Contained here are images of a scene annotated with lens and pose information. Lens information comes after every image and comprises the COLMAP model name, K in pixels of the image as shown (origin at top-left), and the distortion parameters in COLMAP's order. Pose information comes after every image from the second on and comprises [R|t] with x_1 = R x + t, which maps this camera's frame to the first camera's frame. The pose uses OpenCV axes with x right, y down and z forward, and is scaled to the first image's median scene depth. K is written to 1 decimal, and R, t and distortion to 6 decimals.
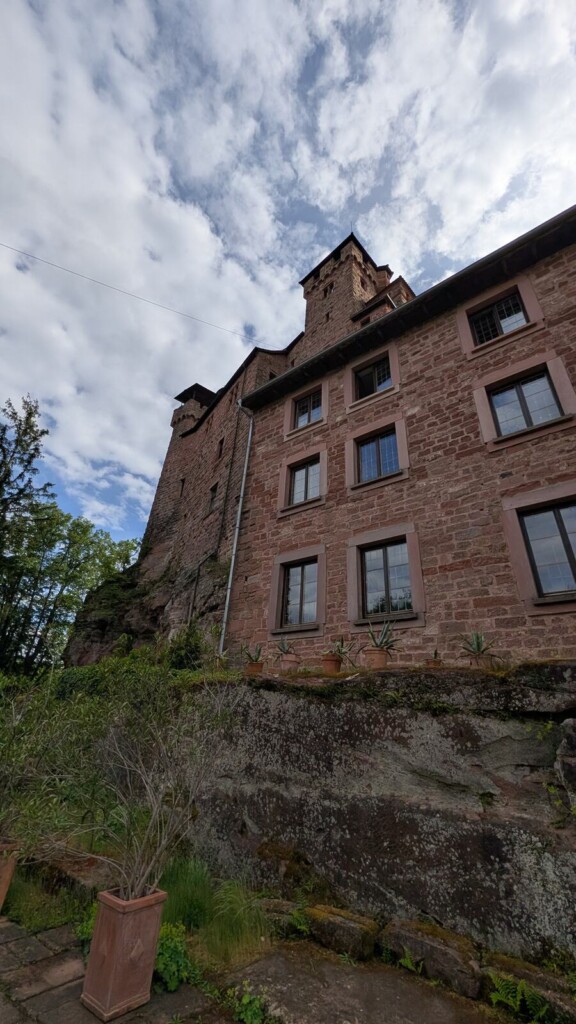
lens RADIAL K [[392.8, 0, 287.2], [0, 392.8, 510.7], [0, 0, 1]] dist [0.002477, 0.000056]
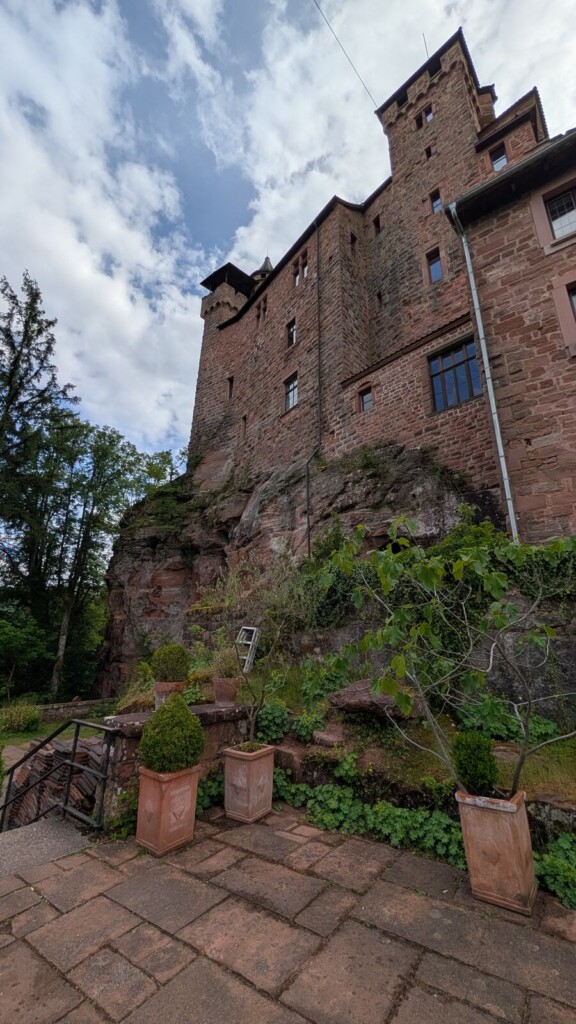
lens RADIAL K [[392.8, 0, 289.7], [0, 392.8, 510.1], [0, 0, 1]] dist [0.002477, 0.000056]
pose [[0.998350, -0.023330, 0.052463, -0.211553], [0.013411, 0.983203, 0.182023, 0.057252], [-0.055829, -0.181020, 0.981894, 0.102756]]
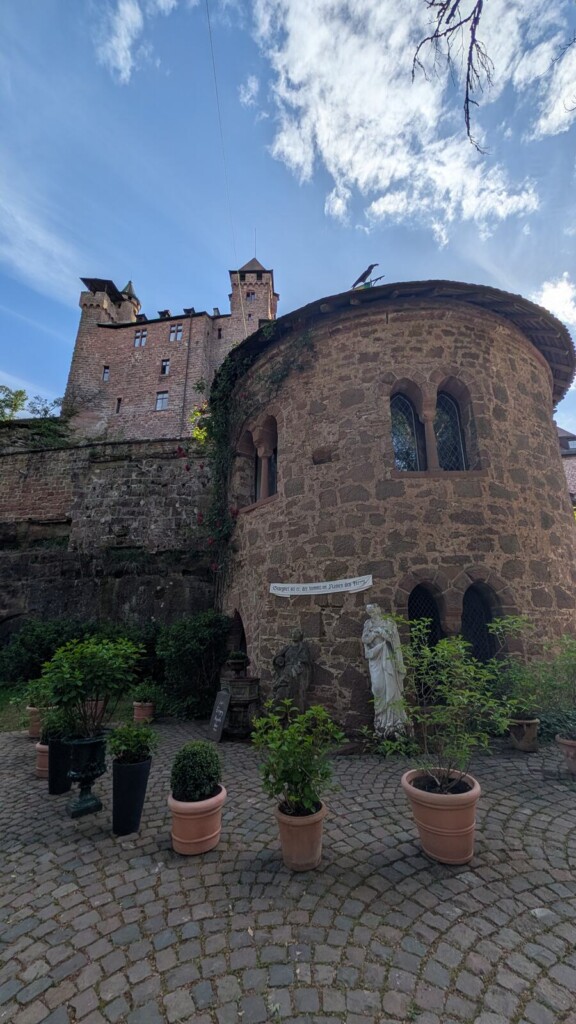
lens RADIAL K [[392.8, 0, 287.3], [0, 392.8, 512.6], [0, 0, 1]] dist [0.002477, 0.000056]
pose [[0.725106, 0.154574, 0.671065, -0.709023], [-0.303599, 0.946423, 0.110048, 0.059699], [-0.618101, -0.283531, 0.733185, -0.519165]]
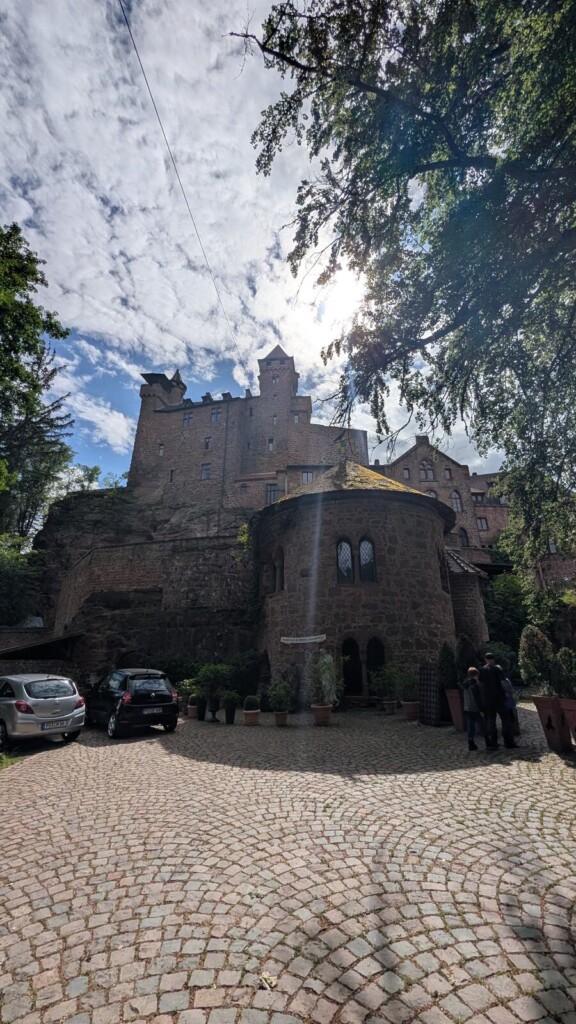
lens RADIAL K [[392.8, 0, 286.3], [0, 392.8, 514.1], [0, 0, 1]] dist [0.002477, 0.000056]
pose [[0.784948, 0.175067, 0.594313, -0.870048], [-0.266777, 0.961272, 0.069188, -0.058918], [-0.559184, -0.212857, 0.801252, -0.723233]]
